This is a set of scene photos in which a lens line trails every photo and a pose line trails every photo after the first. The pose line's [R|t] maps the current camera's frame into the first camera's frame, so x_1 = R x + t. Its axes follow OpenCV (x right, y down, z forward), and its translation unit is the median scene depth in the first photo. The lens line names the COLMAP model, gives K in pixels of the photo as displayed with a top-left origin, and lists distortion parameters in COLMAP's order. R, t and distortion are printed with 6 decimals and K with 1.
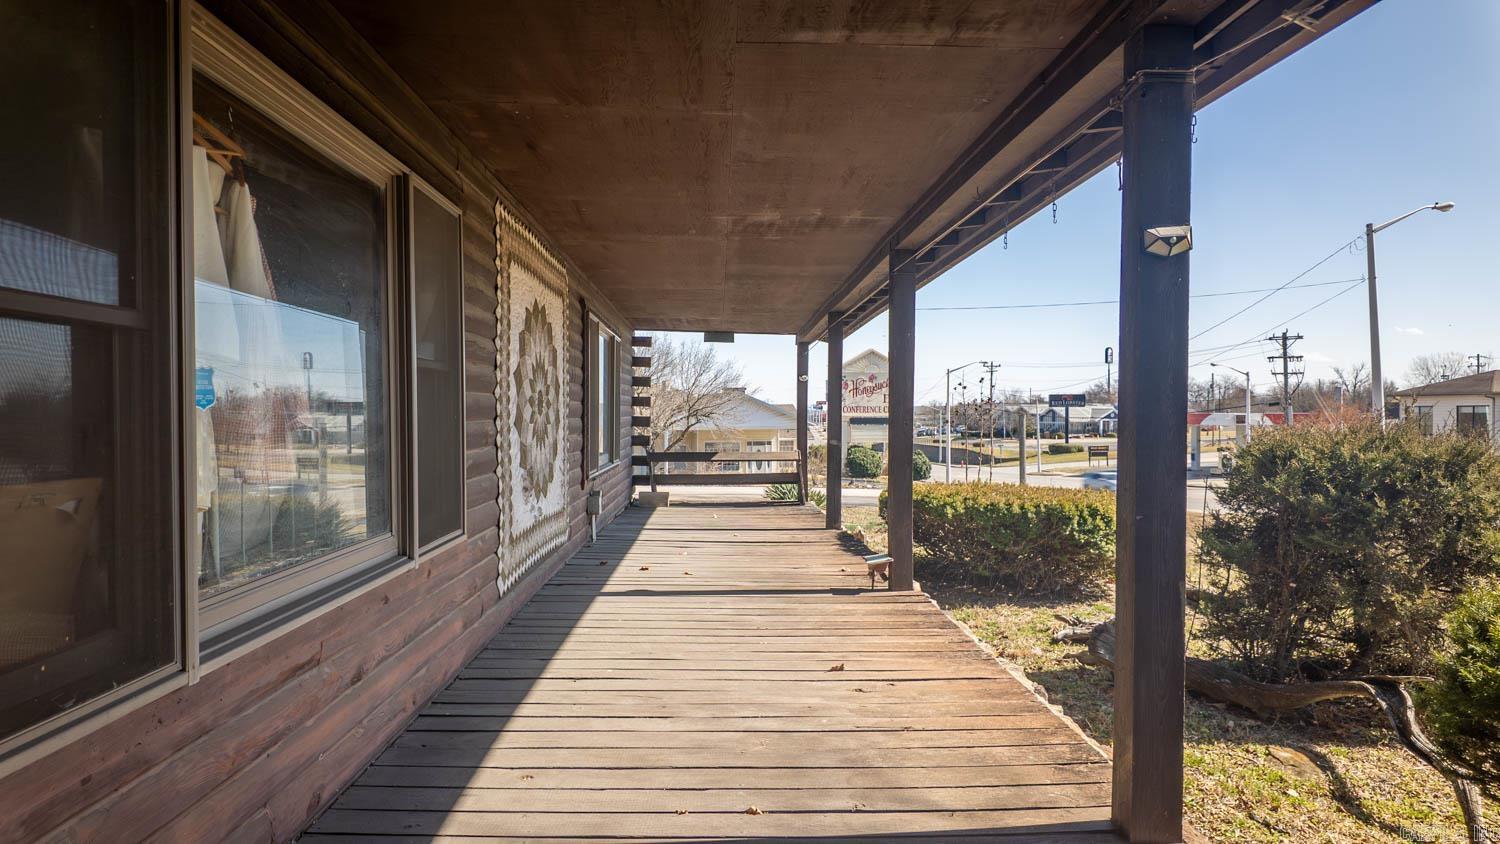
lens RADIAL K [[842.2, 0, 749.8], [0, 842.2, 420.4], [0, 0, 1]] dist [0.094784, -0.000686]
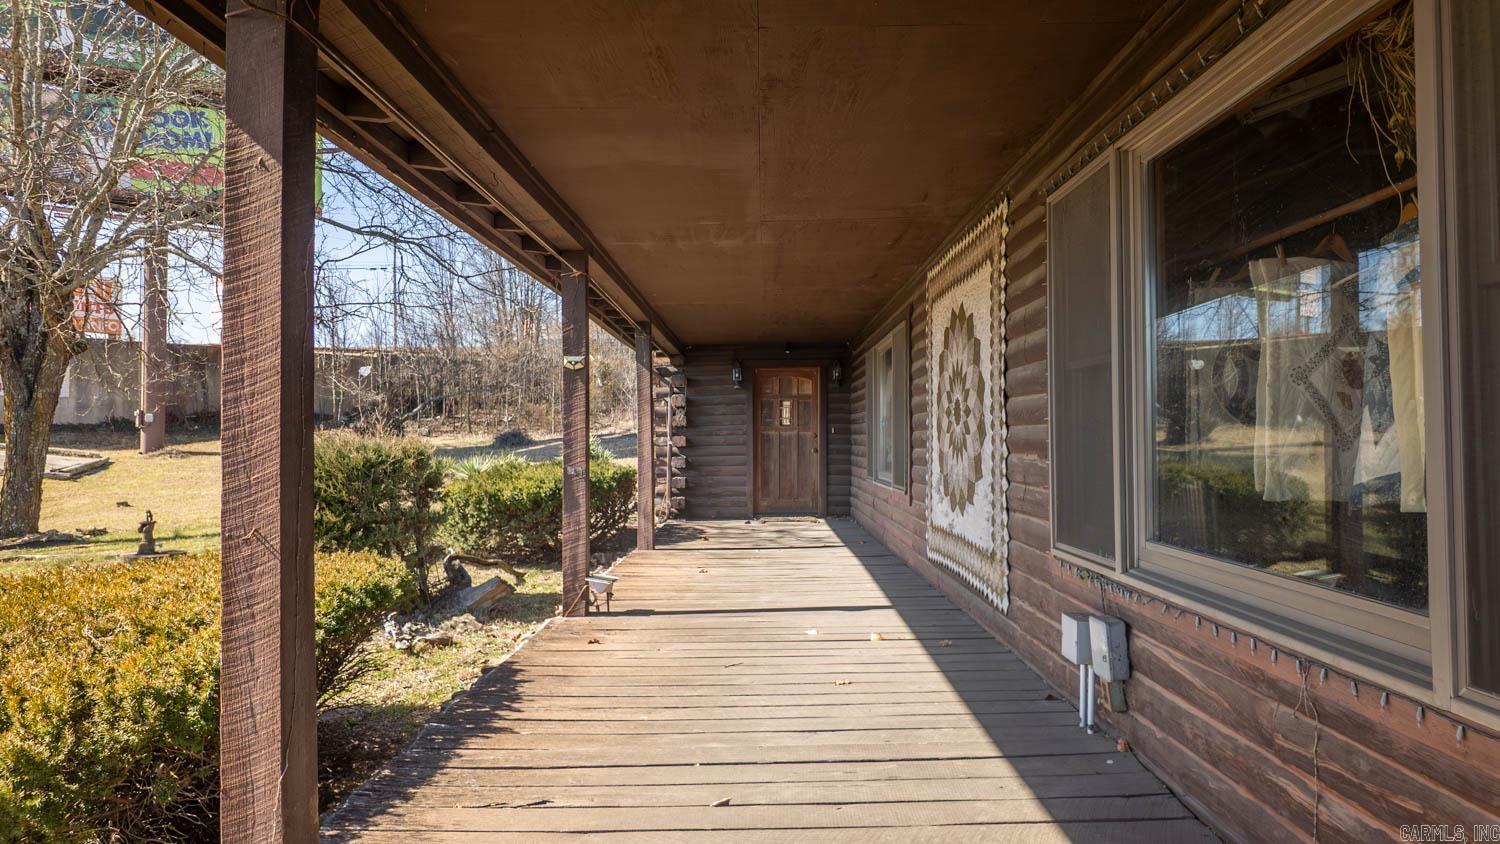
lens RADIAL K [[842.2, 0, 755.3], [0, 842.2, 424.6], [0, 0, 1]] dist [0.094784, -0.000686]
pose [[-0.997740, 0.016220, 0.065204, -0.082886], [0.015848, 0.999855, -0.006219, -0.004169], [-0.065296, -0.005172, -0.997853, 1.971637]]
